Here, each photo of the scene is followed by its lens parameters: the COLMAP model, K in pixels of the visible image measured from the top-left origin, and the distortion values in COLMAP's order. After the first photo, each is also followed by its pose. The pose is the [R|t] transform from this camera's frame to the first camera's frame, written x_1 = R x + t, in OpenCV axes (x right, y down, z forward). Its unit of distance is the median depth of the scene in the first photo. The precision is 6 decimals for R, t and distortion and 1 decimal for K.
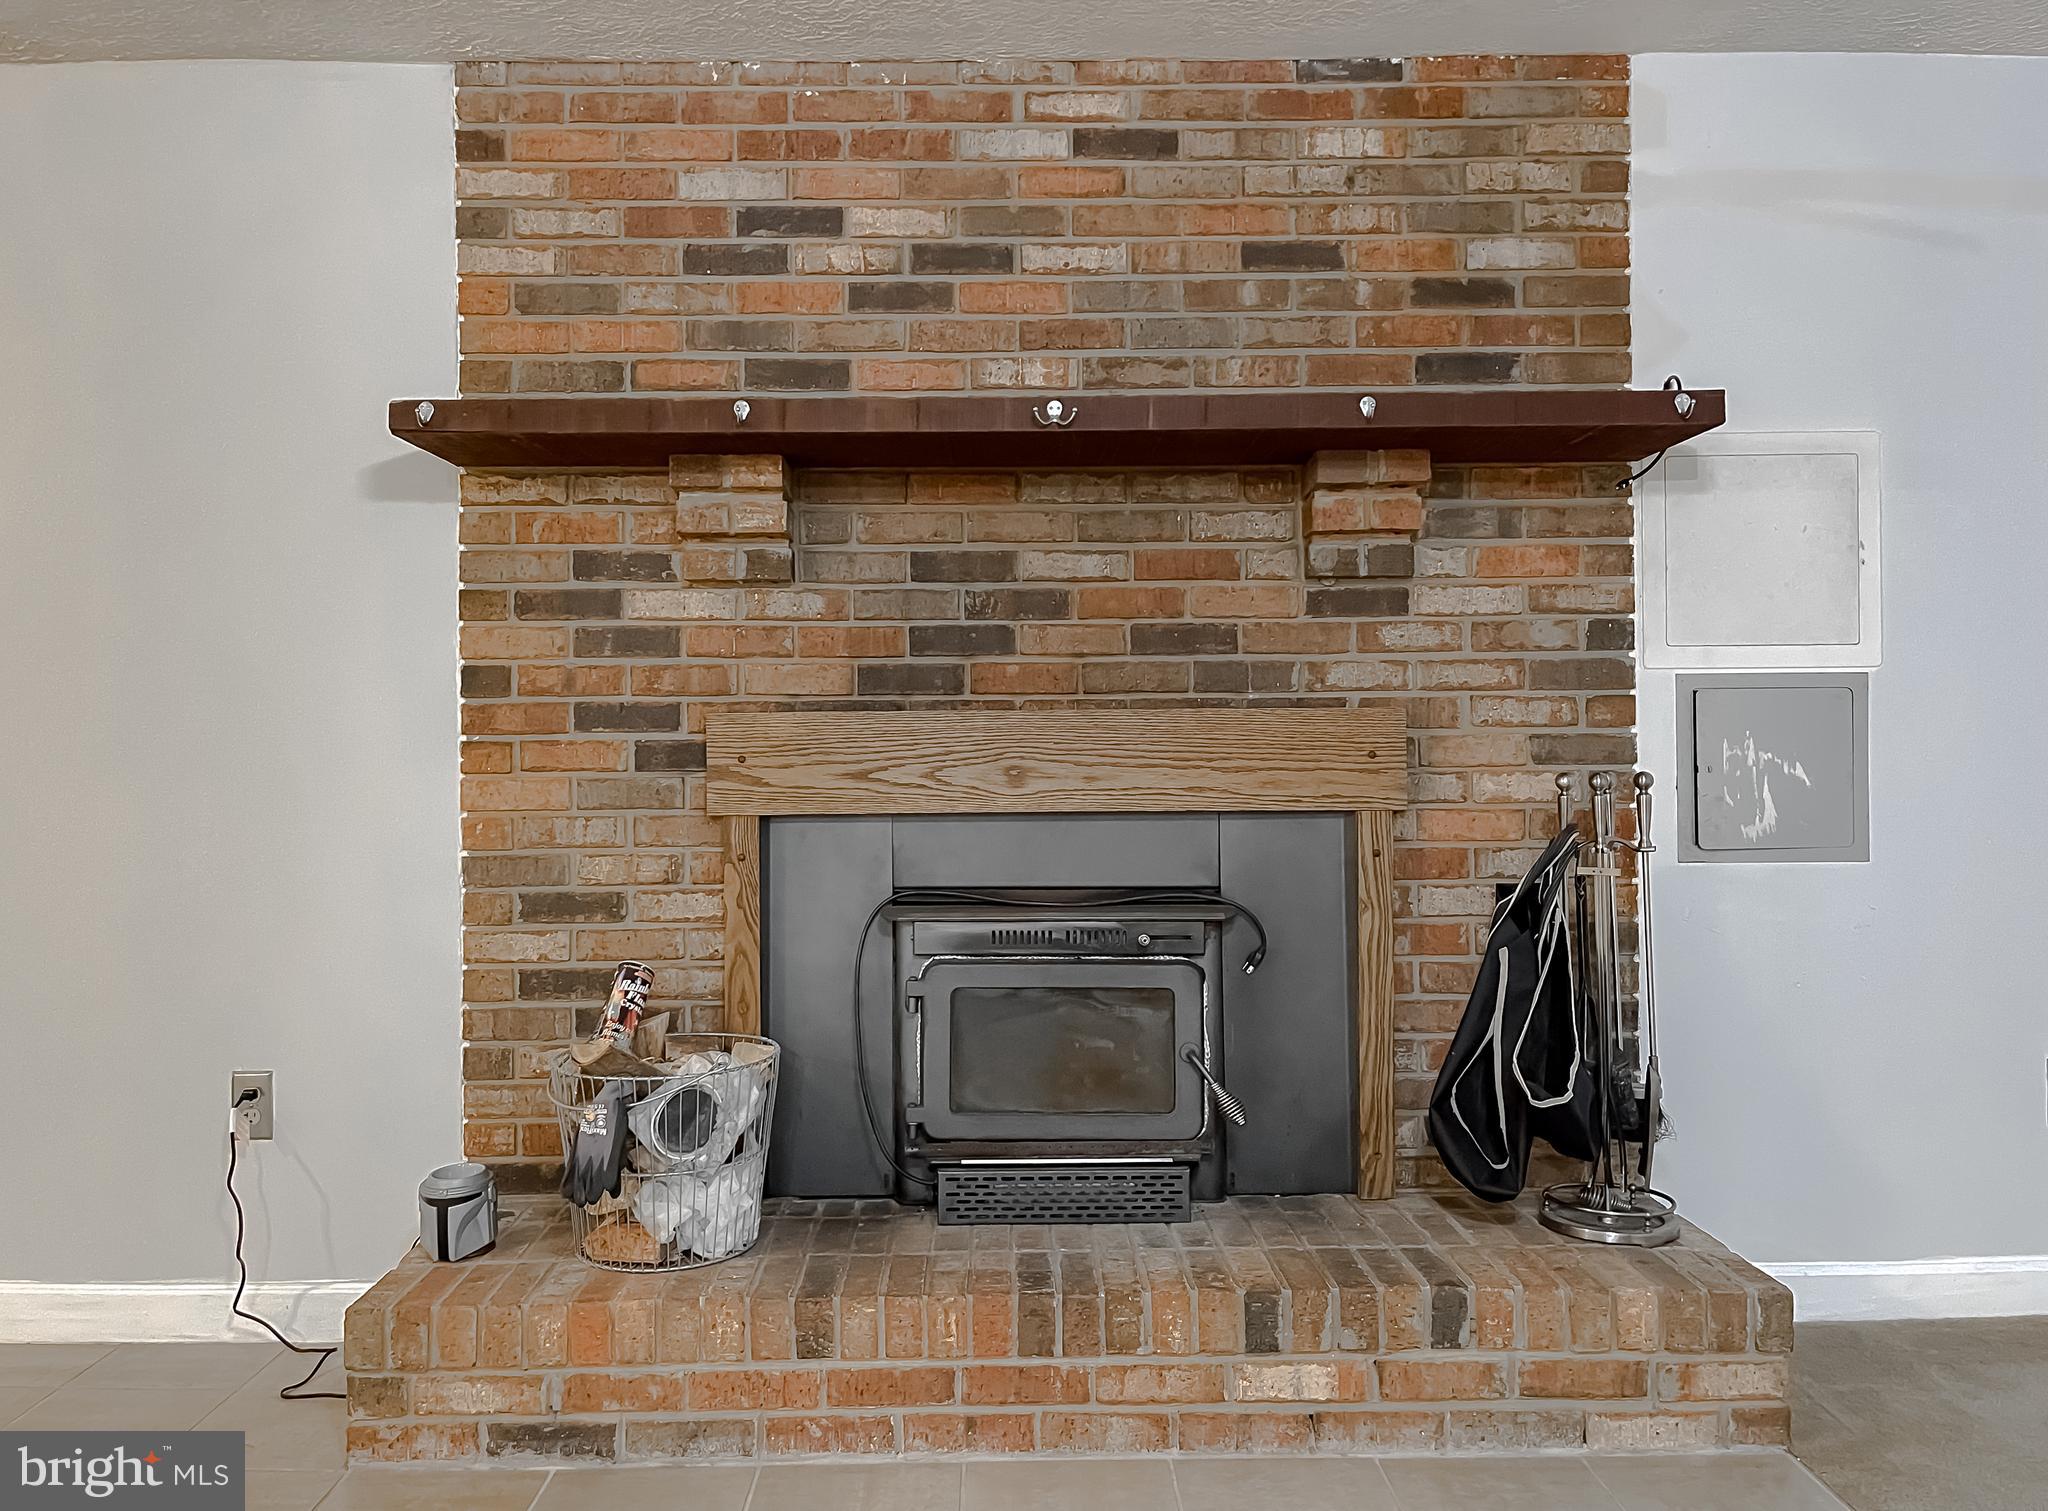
lens RADIAL K [[1657.9, 0, 1023.2], [0, 1657.9, 730.8], [0, 0, 1]] dist [0.037372, -0.002519]
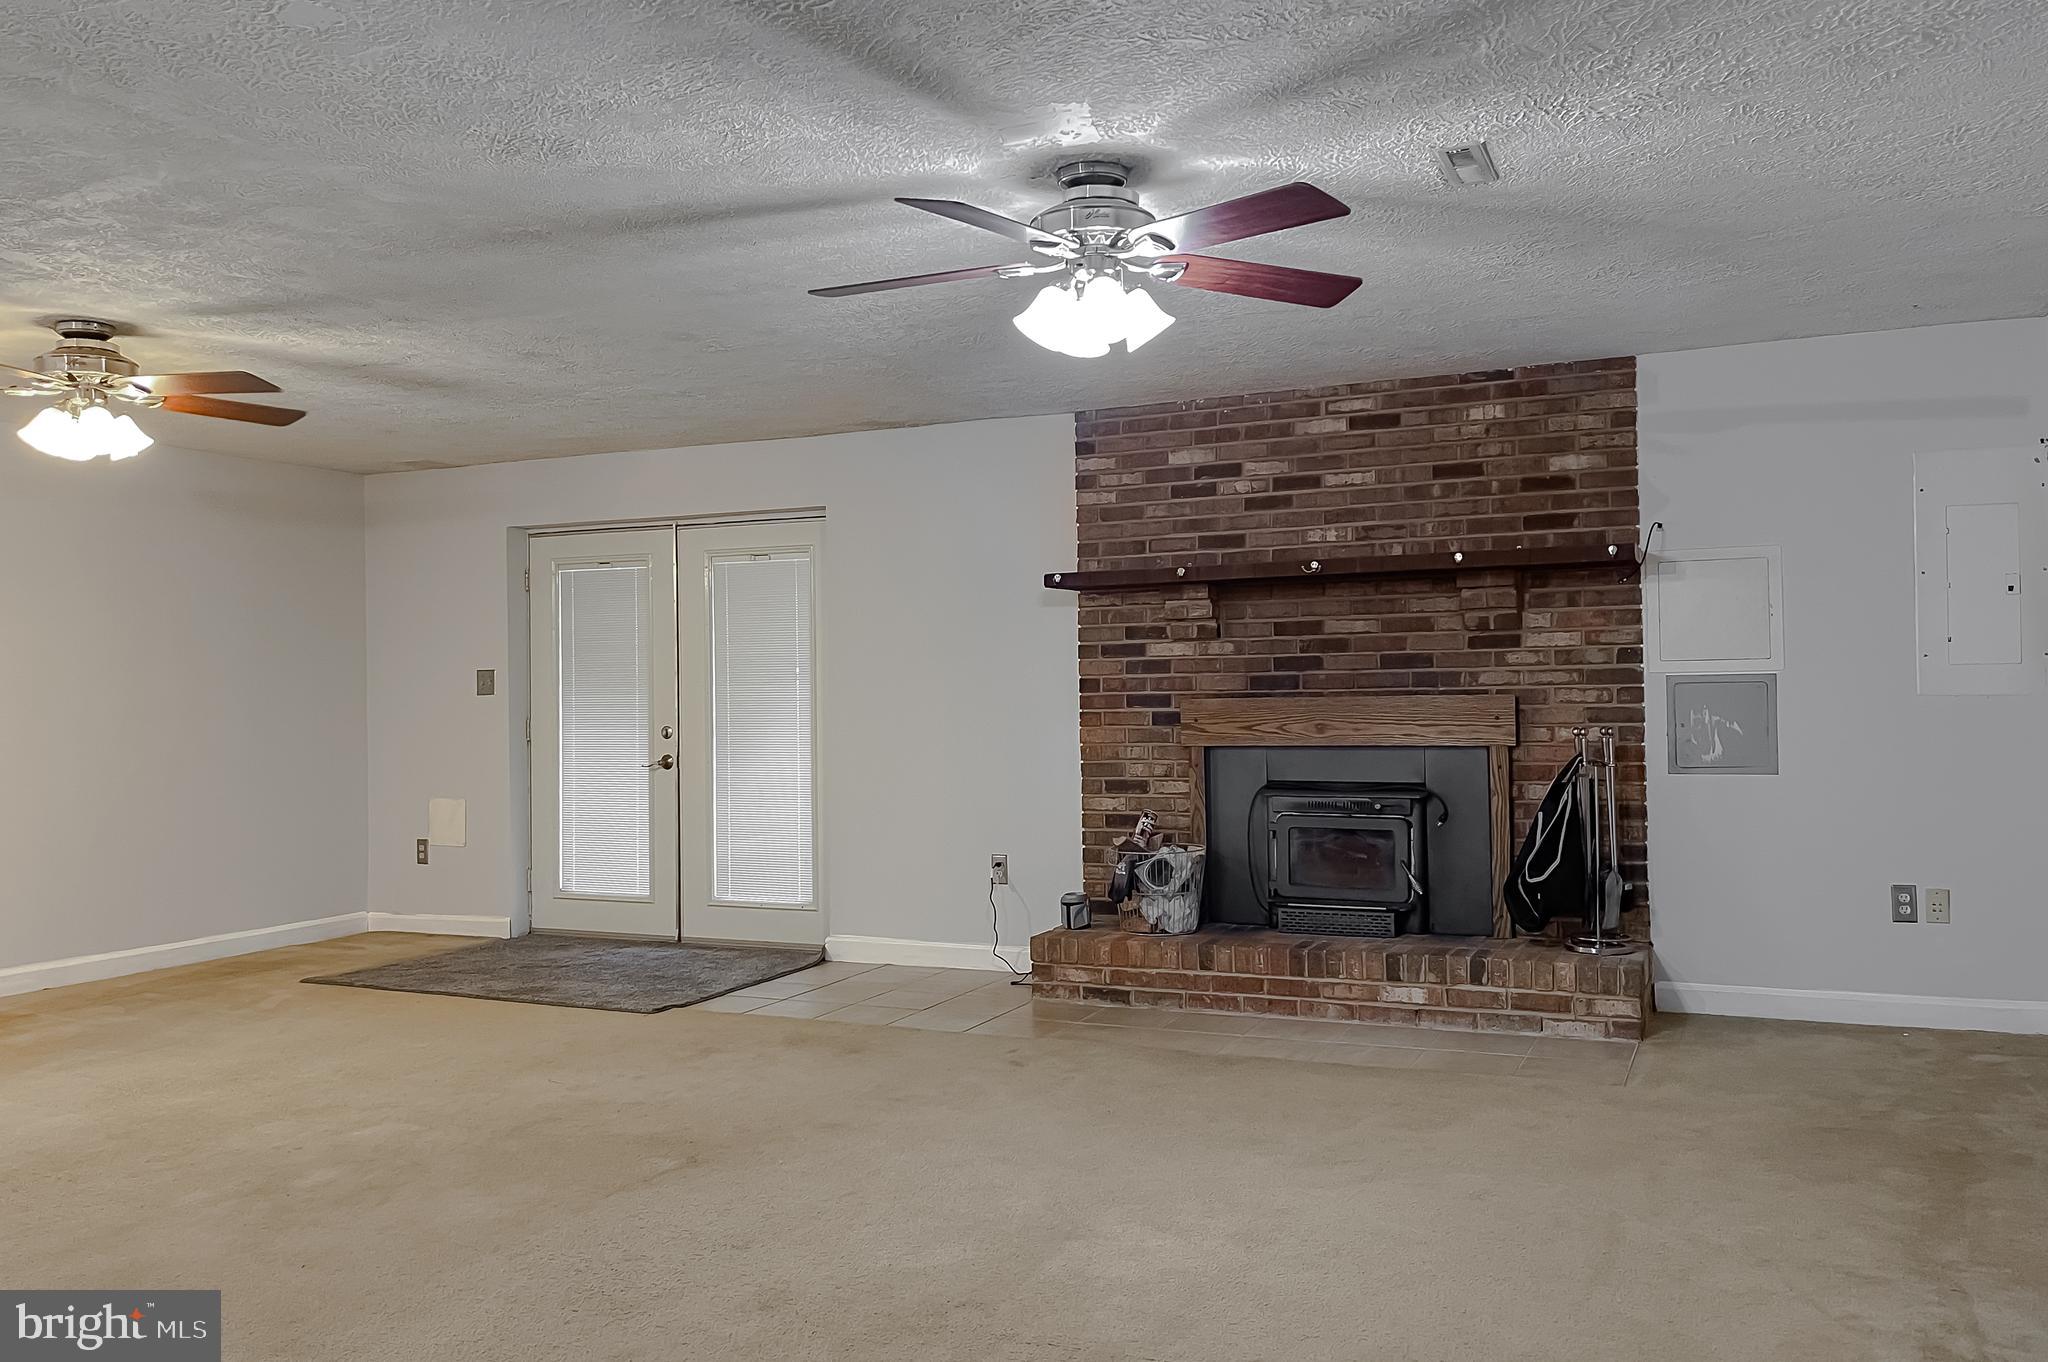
lens RADIAL K [[1518.1, 0, 1024.0], [0, 1518.1, 681.0], [0, 0, 1]] dist [0.000296, -0.000154]
pose [[0.908385, -0.010272, -0.418009, 0.452671], [0.011151, 0.999938, -0.000340, -0.035716], [0.417986, -0.004352, 0.908443, -0.896152]]
